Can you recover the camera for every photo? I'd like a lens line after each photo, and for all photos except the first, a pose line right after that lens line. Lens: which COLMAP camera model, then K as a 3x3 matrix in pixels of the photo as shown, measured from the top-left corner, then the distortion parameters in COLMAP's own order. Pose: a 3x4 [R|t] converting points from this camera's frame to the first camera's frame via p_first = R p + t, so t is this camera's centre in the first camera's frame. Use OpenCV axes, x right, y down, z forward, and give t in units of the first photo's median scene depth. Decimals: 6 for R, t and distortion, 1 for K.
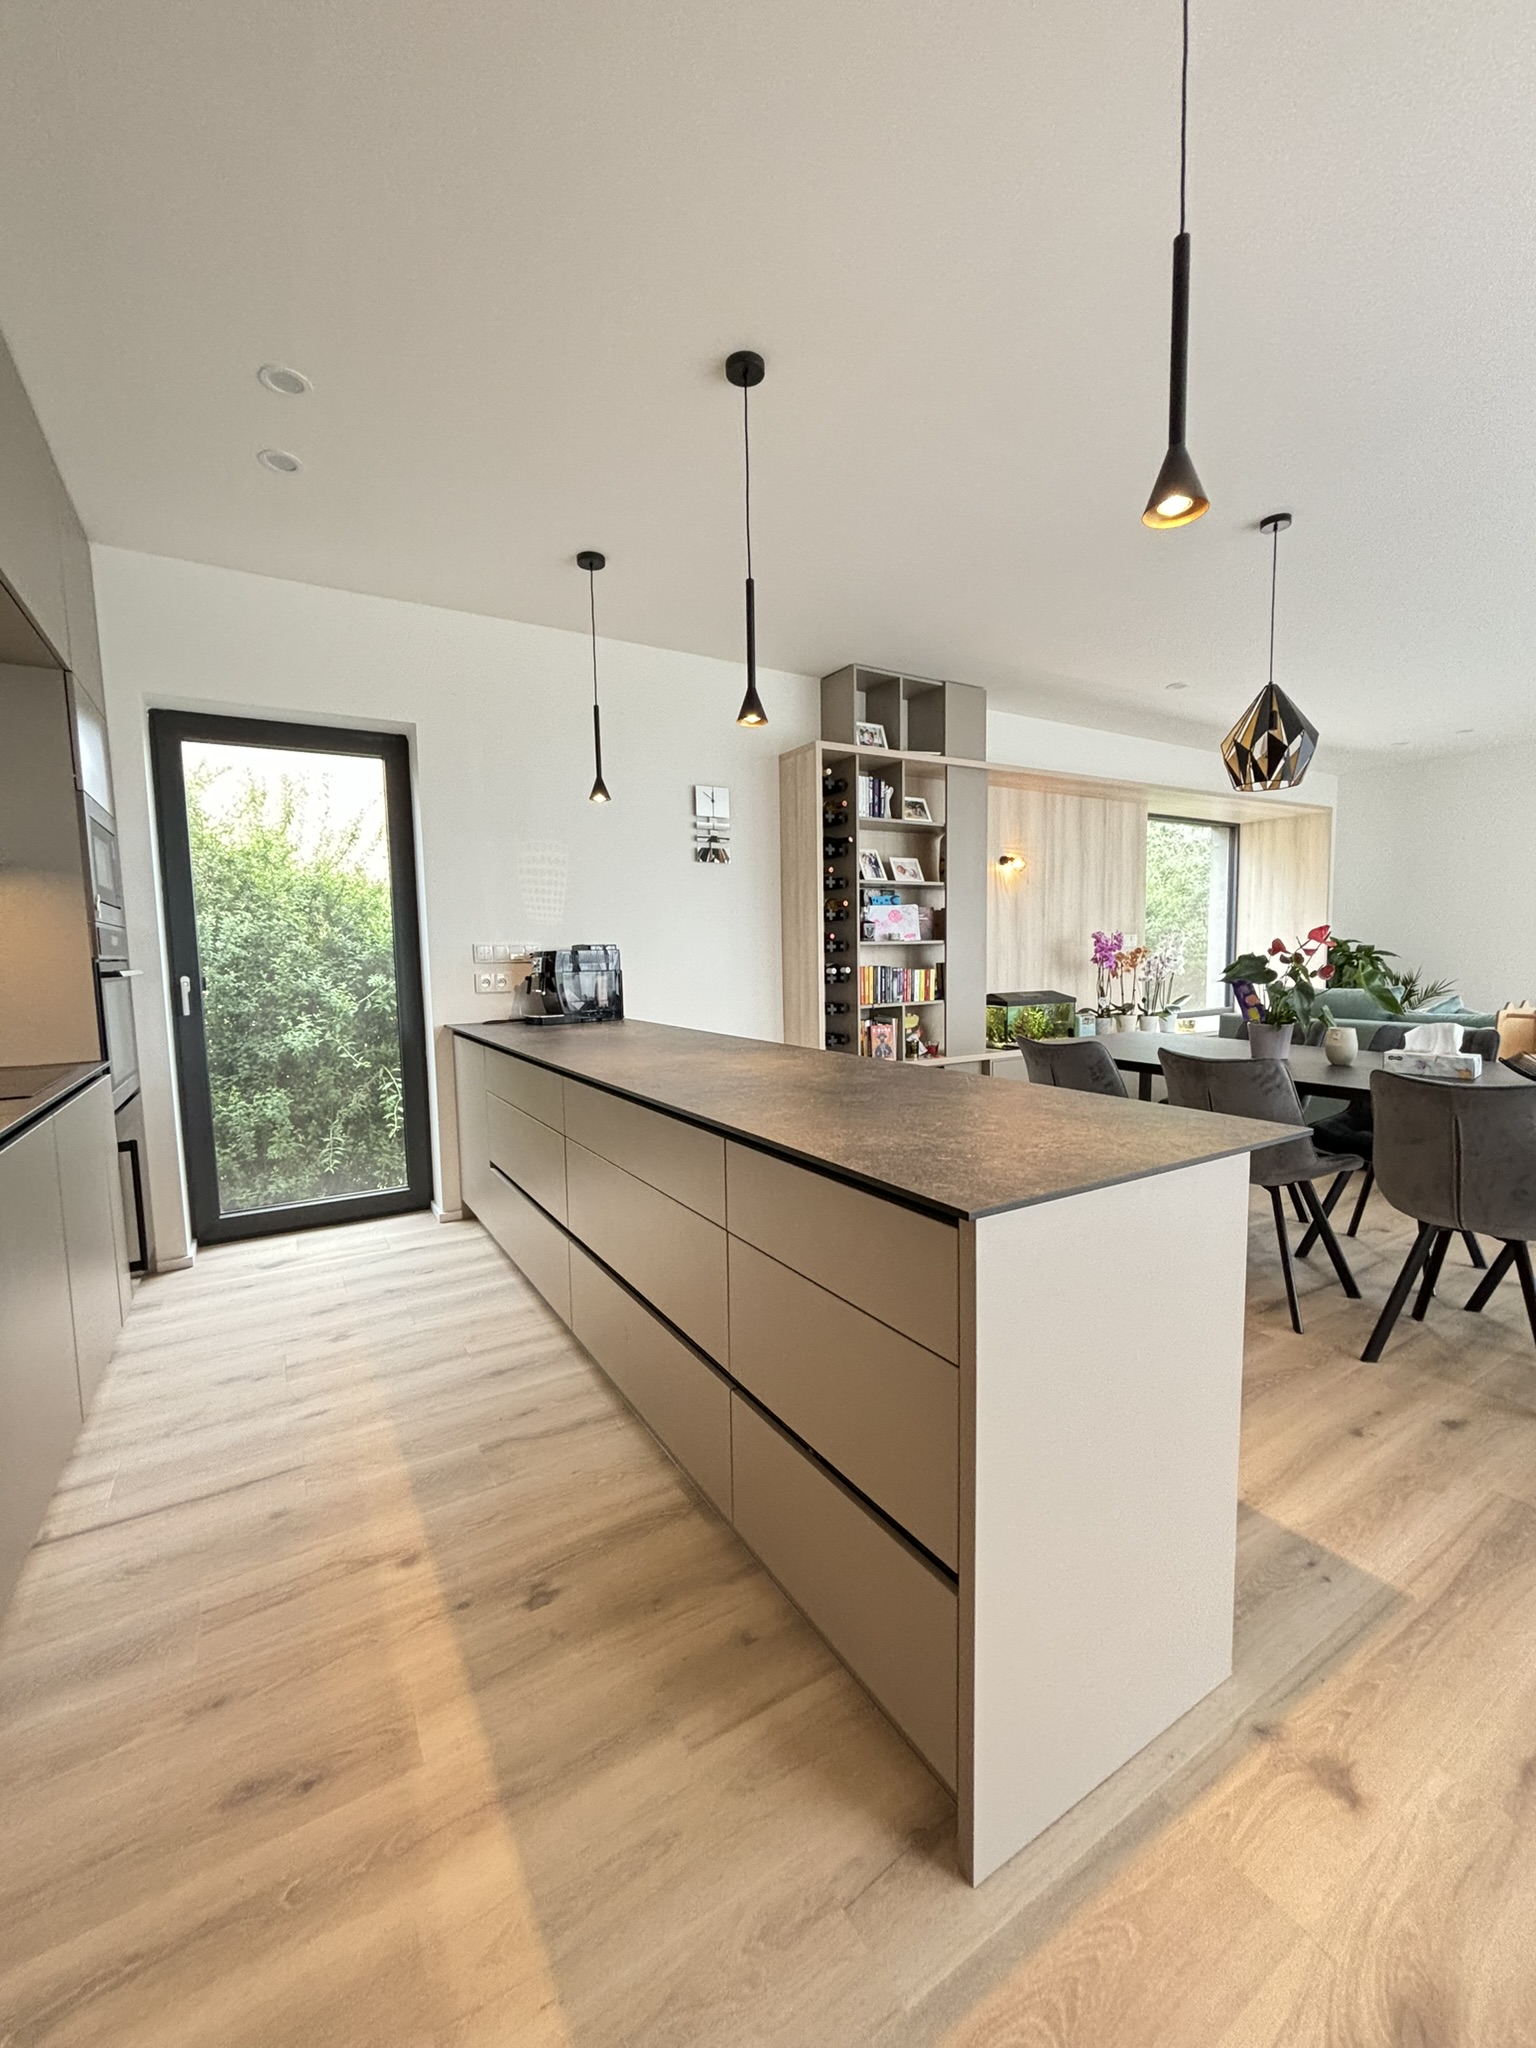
lens RADIAL K [[828.6, 0, 765.0], [0, 828.6, 1021.6], [0, 0, 1]] dist [0.008238, 0.000139]
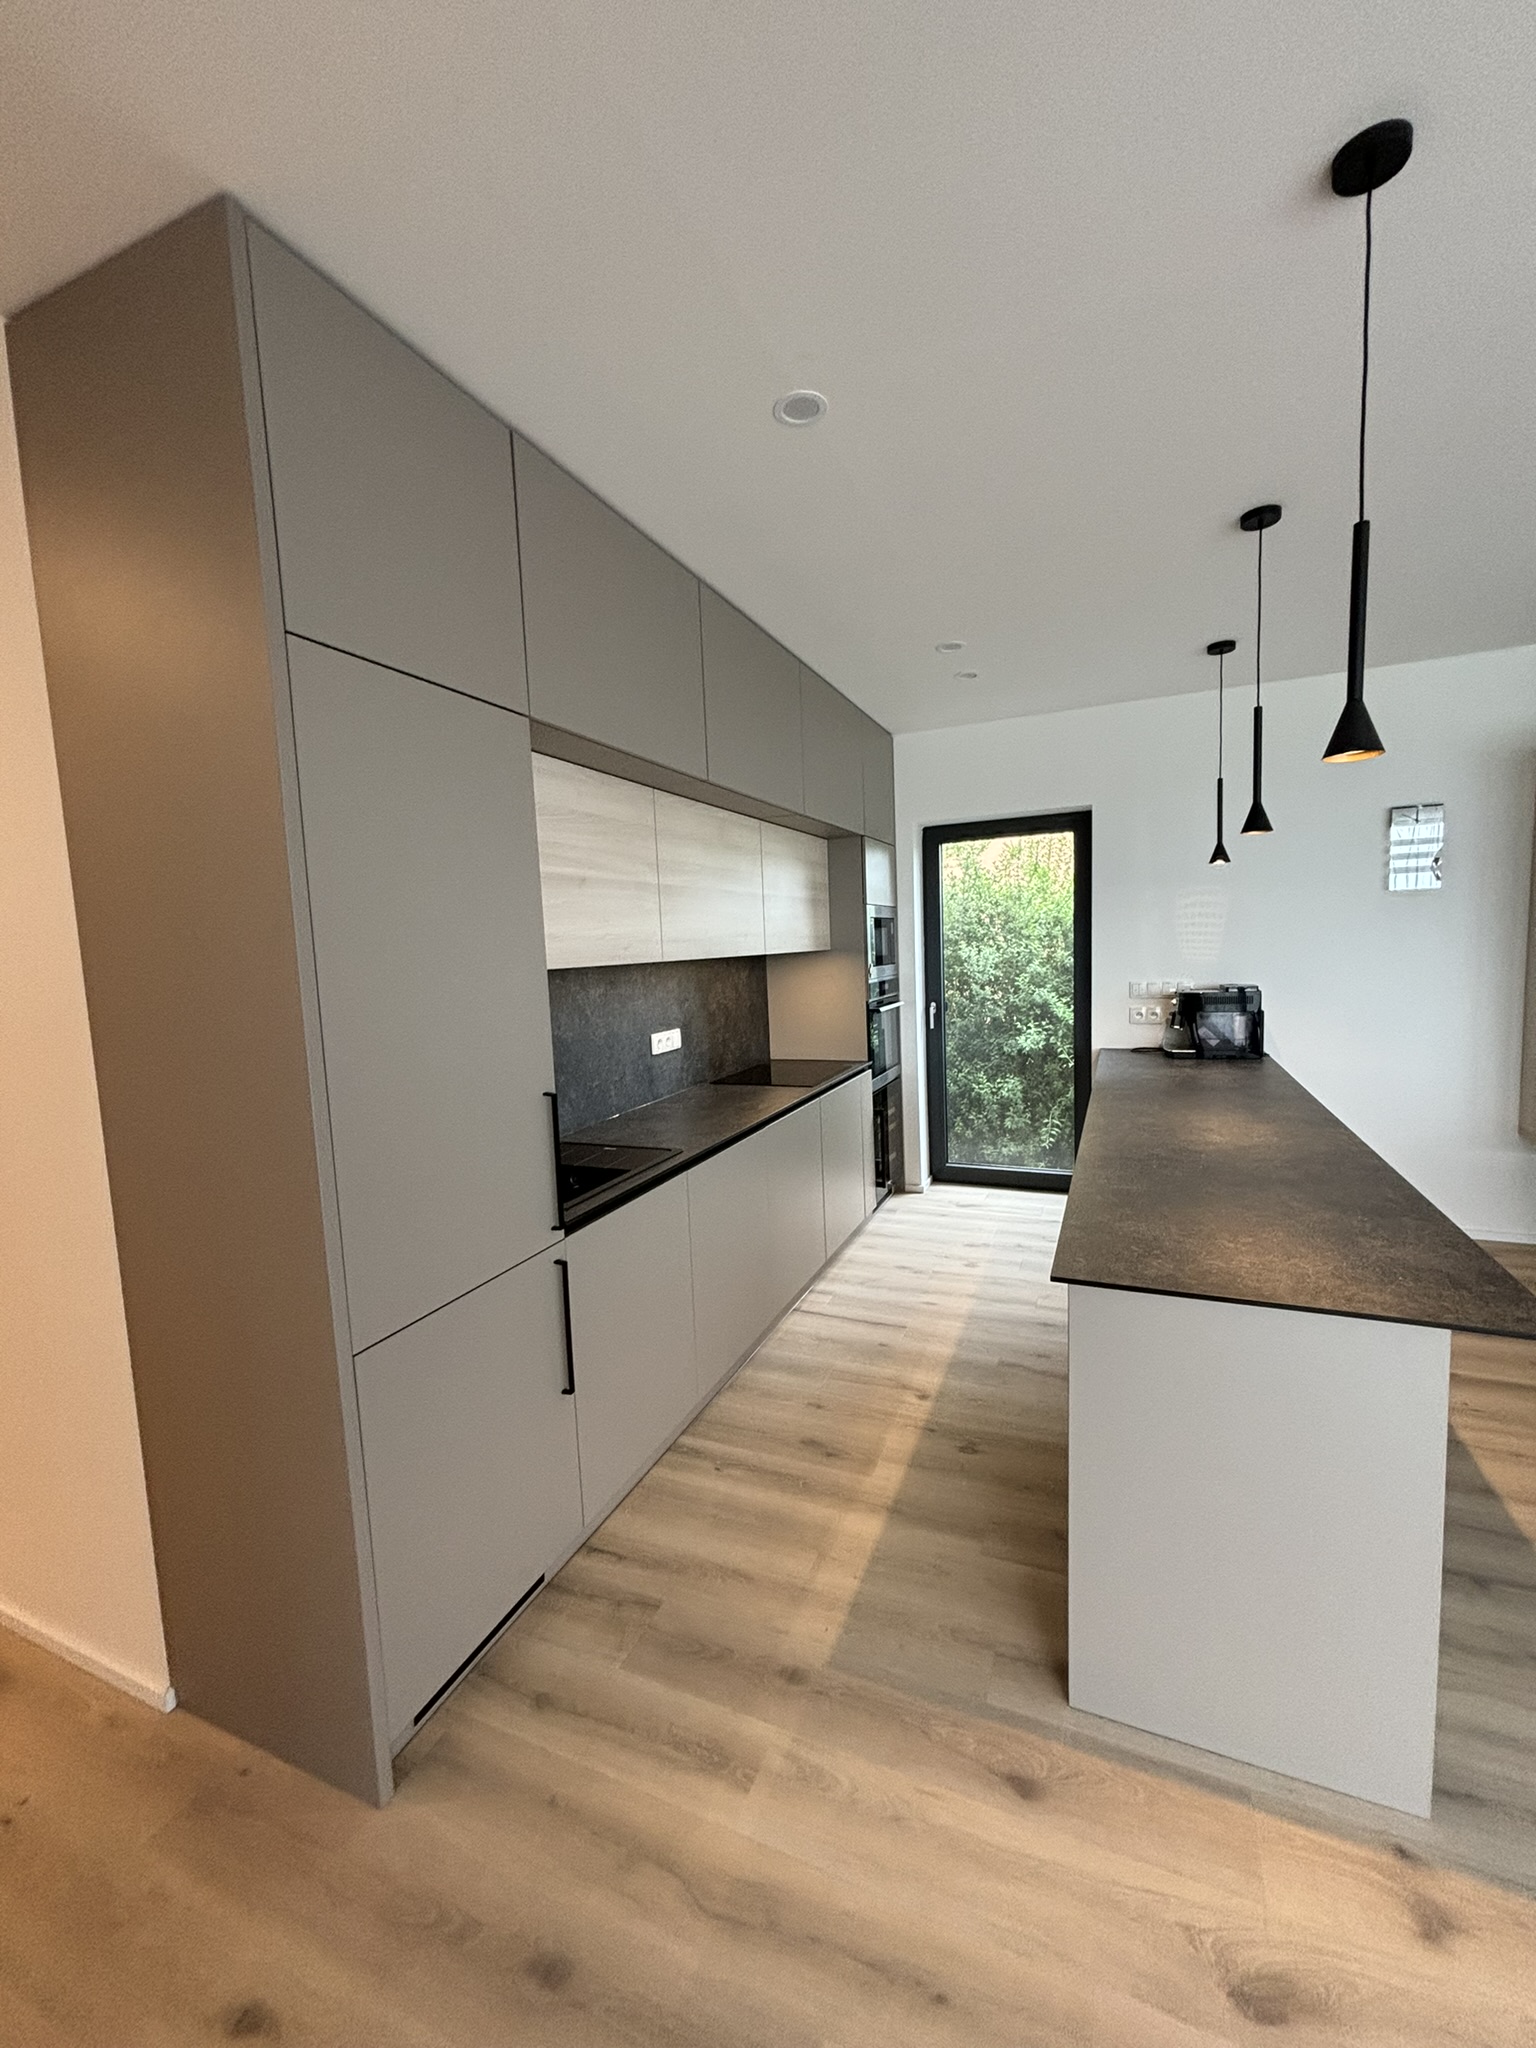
lens RADIAL K [[828.6, 0, 773.4], [0, 828.6, 1023.4], [0, 0, 1]] dist [0.008238, 0.000139]
pose [[0.584314, 0.075689, -0.807990, 0.478982], [-0.041180, 0.997124, 0.063626, -0.137507], [0.810482, -0.003904, 0.585750, -0.155652]]
